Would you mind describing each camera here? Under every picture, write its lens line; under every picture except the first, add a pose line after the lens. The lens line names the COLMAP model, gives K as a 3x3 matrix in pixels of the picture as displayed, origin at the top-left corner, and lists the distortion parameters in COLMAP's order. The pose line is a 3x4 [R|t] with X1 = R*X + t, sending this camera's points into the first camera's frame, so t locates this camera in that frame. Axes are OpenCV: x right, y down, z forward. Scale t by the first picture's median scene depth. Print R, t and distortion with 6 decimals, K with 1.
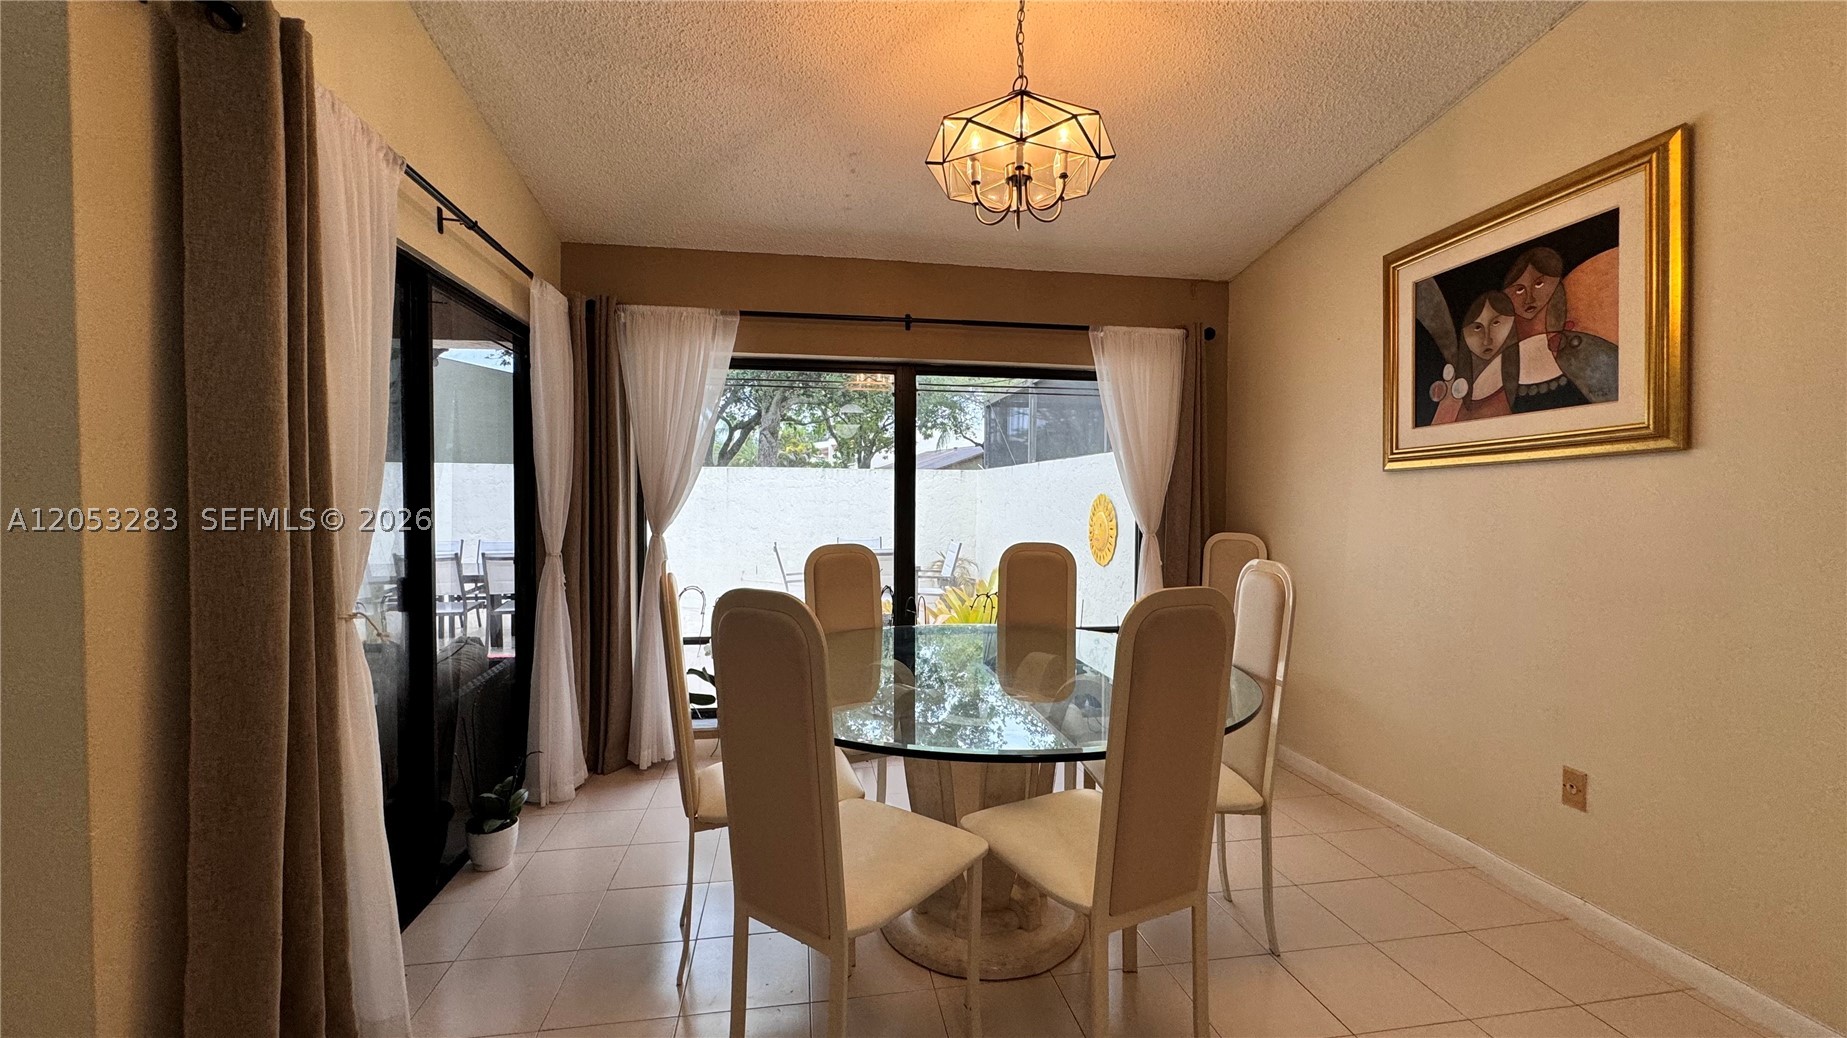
lens RADIAL K [[733.5, 0, 916.9], [0, 733.5, 520.6], [0, 0, 1]] dist [-0.002375, -0.000325]
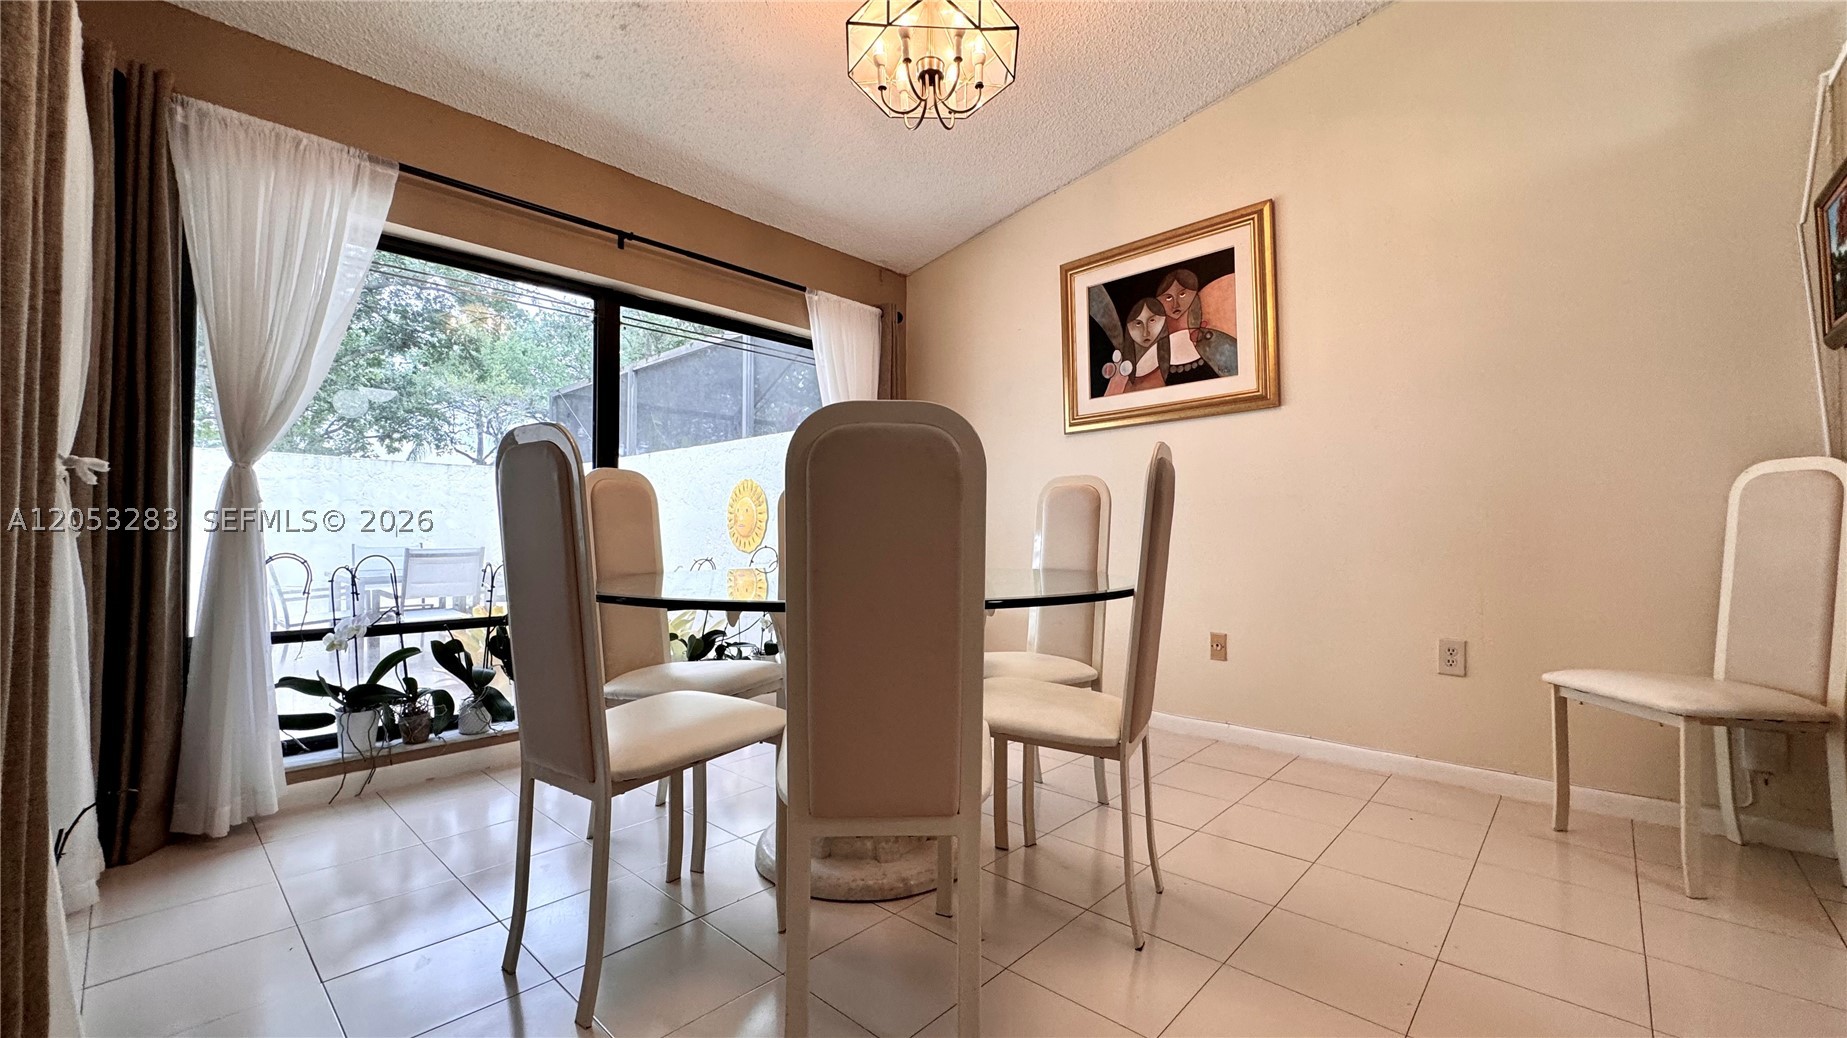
lens RADIAL K [[733.5, 0, 919.8], [0, 733.5, 517.4], [0, 0, 1]] dist [-0.002375, -0.000325]
pose [[0.794027, 0.008958, 0.607817, -0.361810], [0.020666, 0.998916, -0.041719, 0.137460], [-0.607531, 0.045688, 0.792981, 0.179866]]
